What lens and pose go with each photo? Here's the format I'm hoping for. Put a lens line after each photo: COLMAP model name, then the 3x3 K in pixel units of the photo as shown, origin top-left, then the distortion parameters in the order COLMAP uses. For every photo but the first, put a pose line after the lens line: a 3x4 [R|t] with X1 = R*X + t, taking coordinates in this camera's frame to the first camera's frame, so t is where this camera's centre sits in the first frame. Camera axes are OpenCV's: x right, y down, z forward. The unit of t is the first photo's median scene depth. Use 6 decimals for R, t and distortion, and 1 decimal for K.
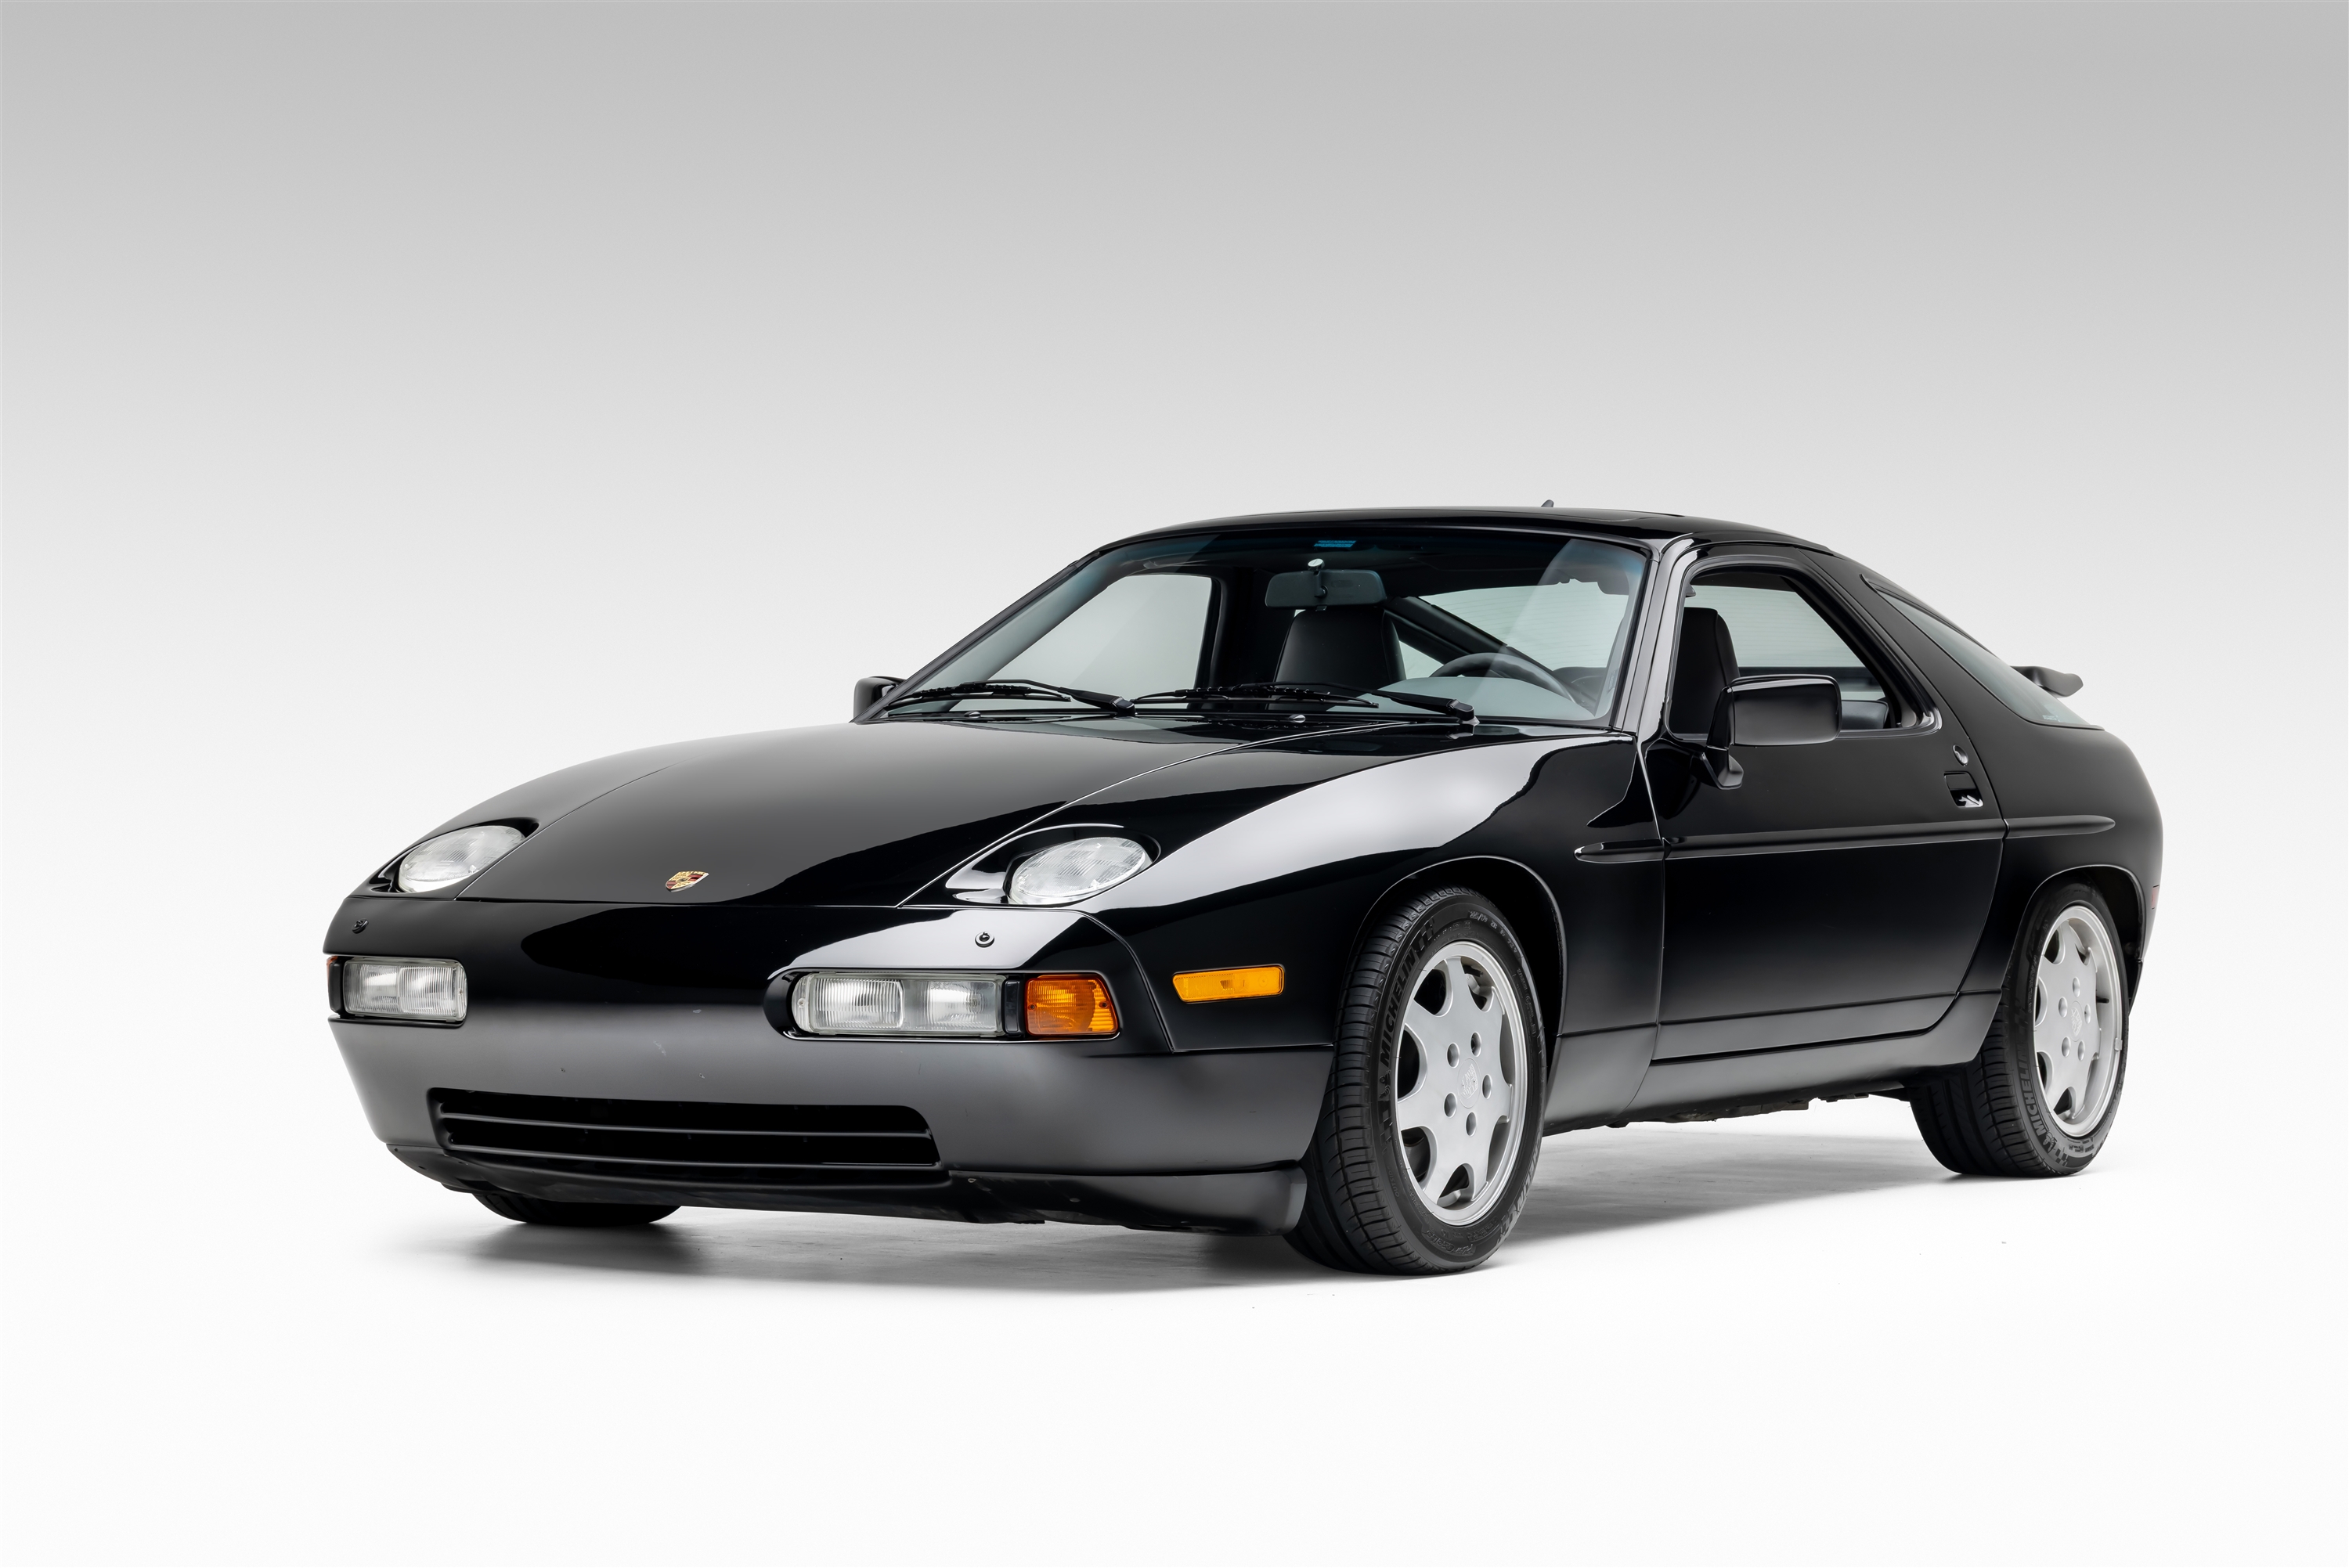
lens RADIAL K [[5996.3, 0, 1184.1], [0, 5996.3, 773.1], [0, 0, 1]] dist [0.206404, 0.000000]
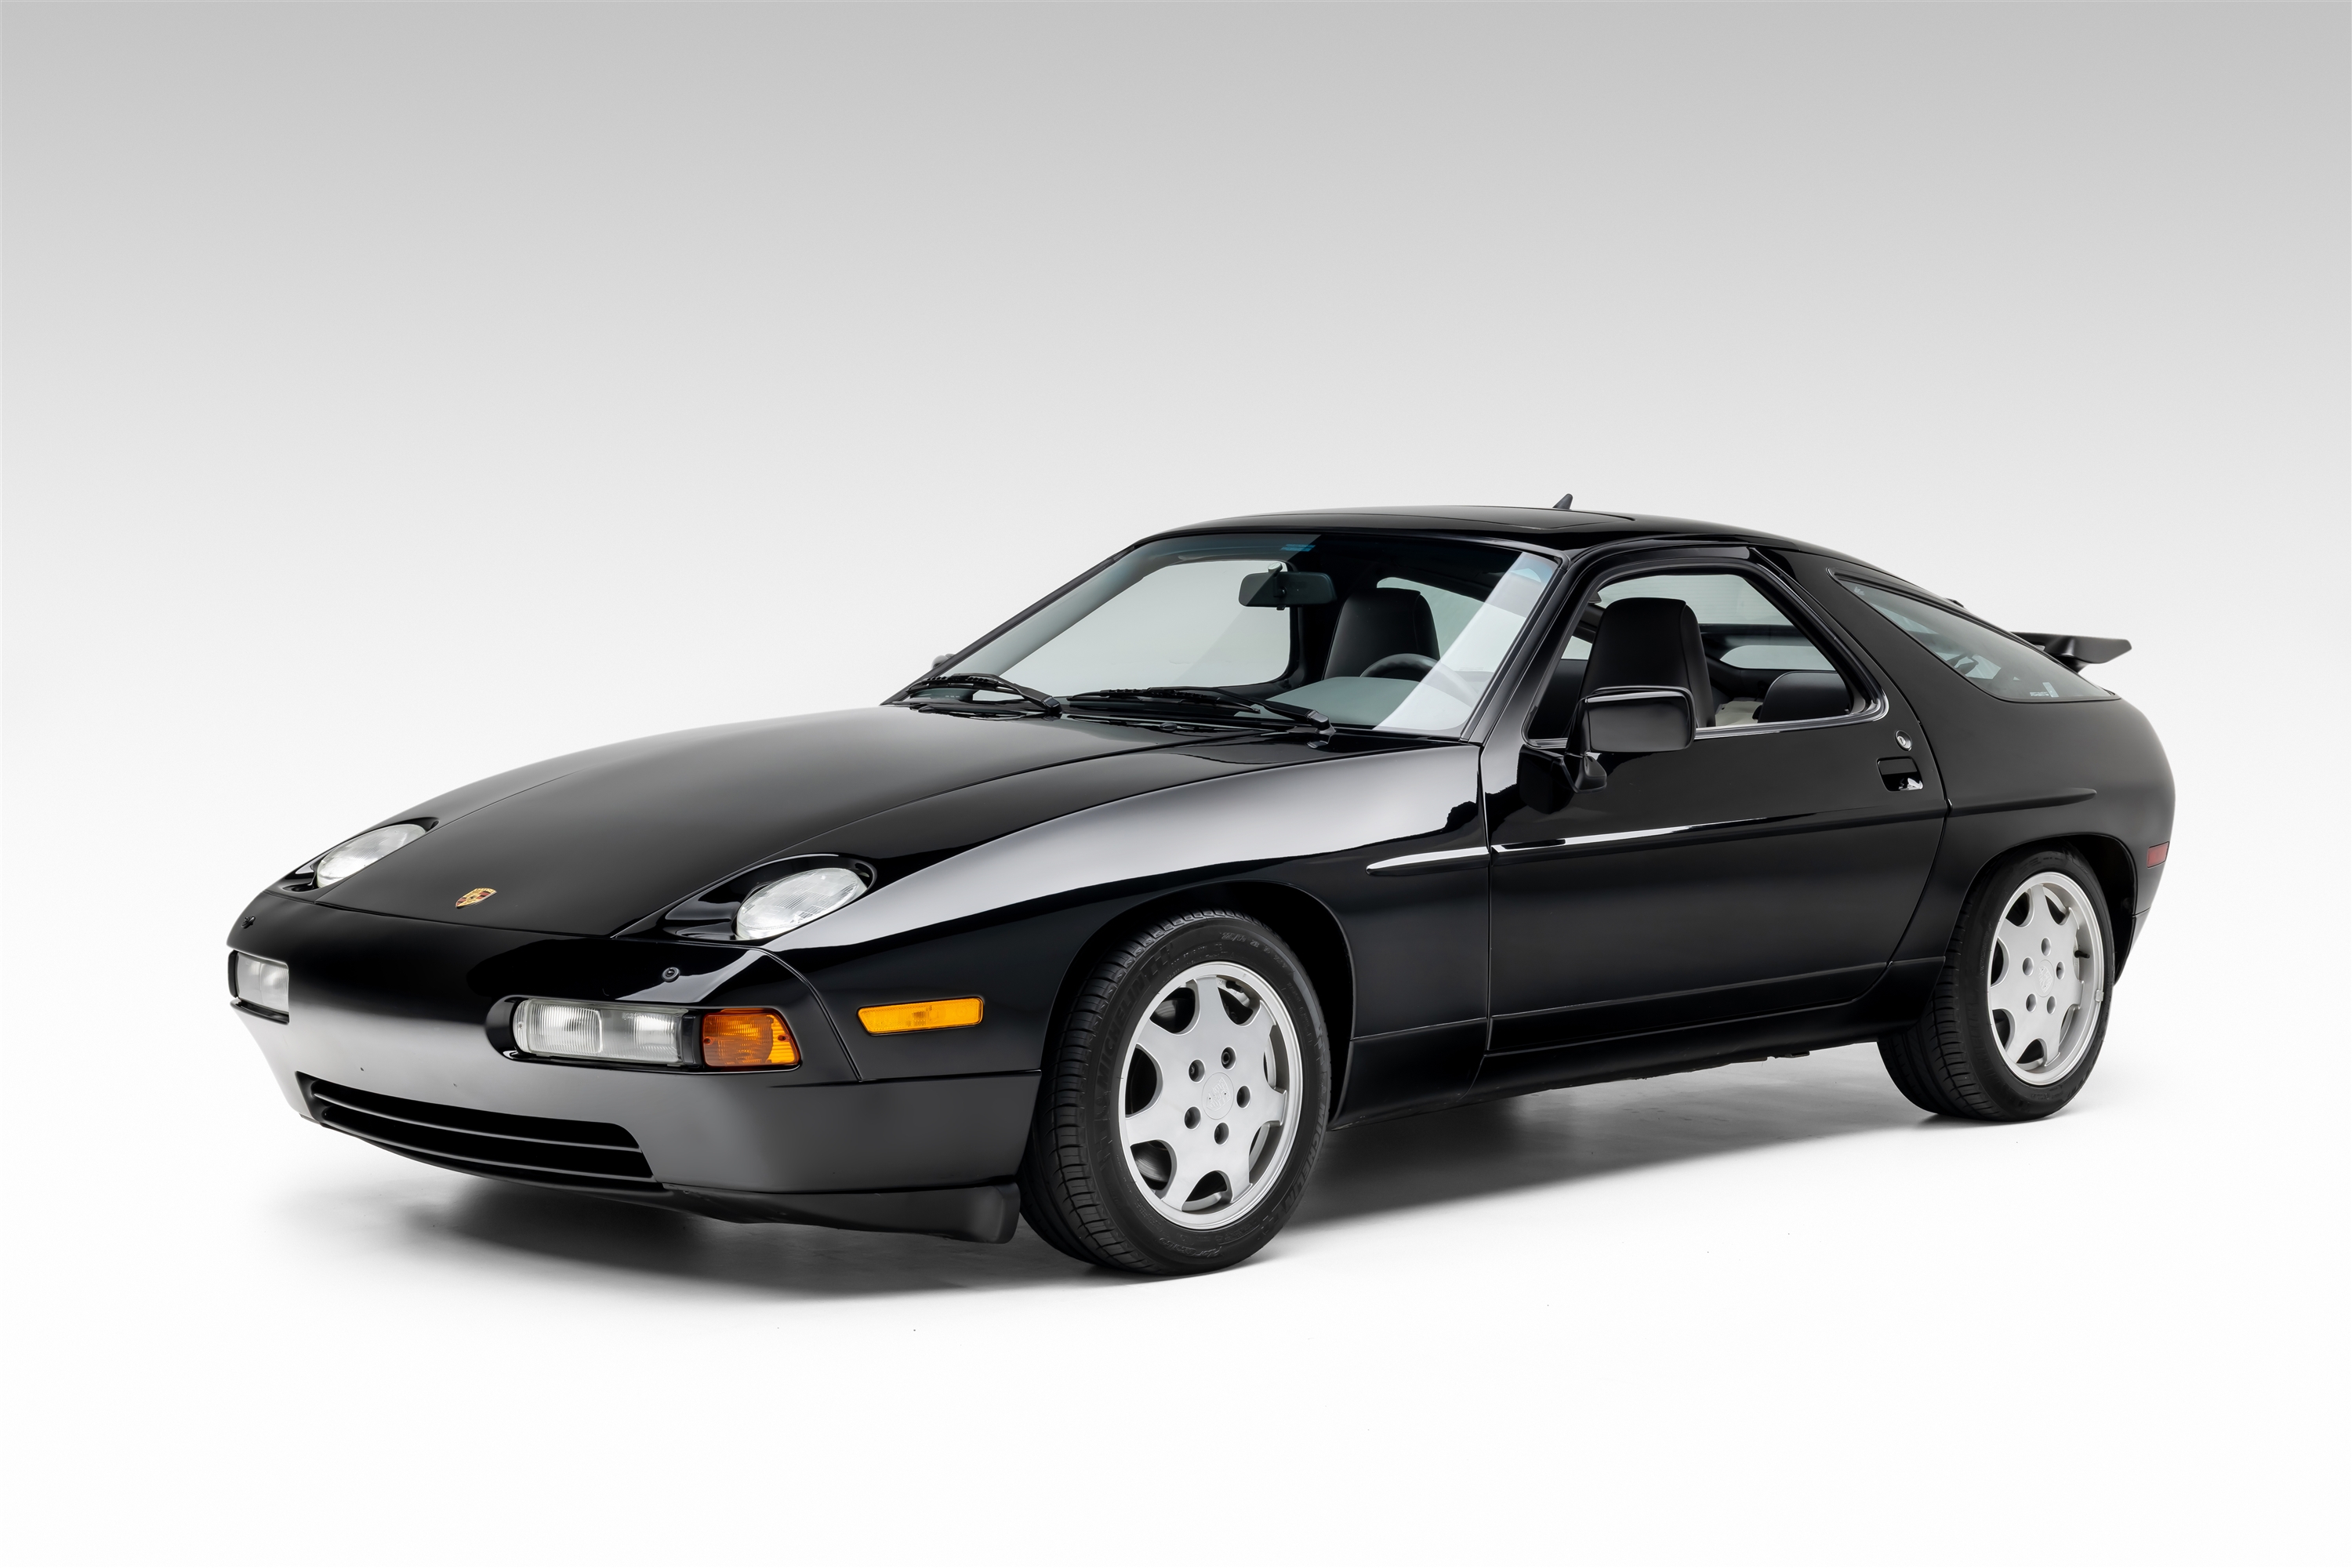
lens RADIAL K [[4213.1, 0, 1129.2], [0, 4213.1, 795.1], [0, 0, 1]] dist [0.058409, 0.000000]
pose [[0.970926, 0.017592, -0.238733, 0.205885], [-0.002917, 0.998091, 0.061684, -0.046278], [0.239363, -0.059195, 0.969124, 0.277872]]
